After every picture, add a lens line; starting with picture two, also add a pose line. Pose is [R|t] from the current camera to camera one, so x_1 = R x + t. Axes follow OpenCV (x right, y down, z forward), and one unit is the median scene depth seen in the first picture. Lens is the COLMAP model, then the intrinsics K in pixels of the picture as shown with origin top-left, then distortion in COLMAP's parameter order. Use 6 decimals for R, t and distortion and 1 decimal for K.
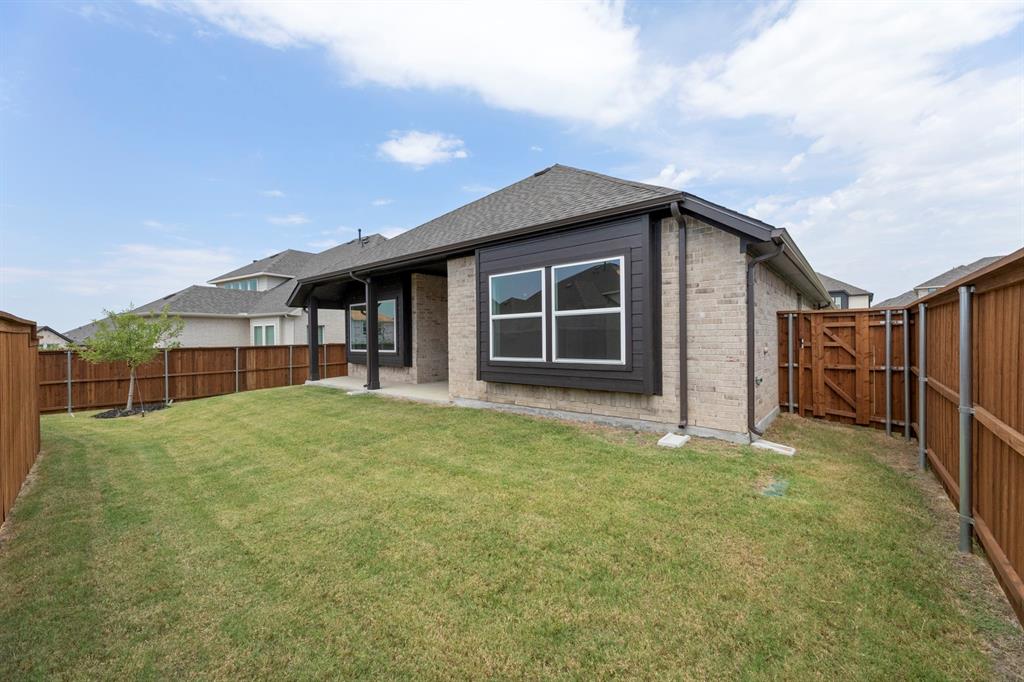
lens RADIAL K [[404.3, 0, 514.5], [0, 404.3, 341.5], [0, 0, 1]] dist [0.000926, 0.000201]
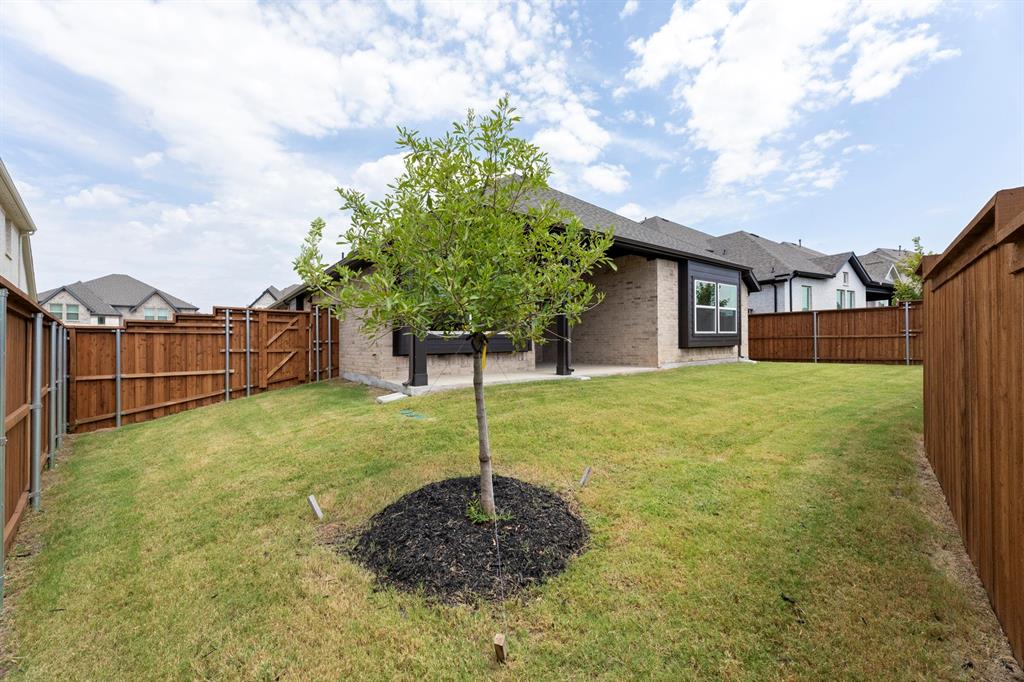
lens RADIAL K [[404.3, 0, 514.5], [0, 404.3, 341.5], [0, 0, 1]] dist [0.000926, 0.000201]
pose [[0.224560, 0.012081, 0.974385, -1.091738], [0.019713, 0.999662, -0.016938, 0.056294], [-0.974261, 0.023012, 0.224246, 0.828903]]
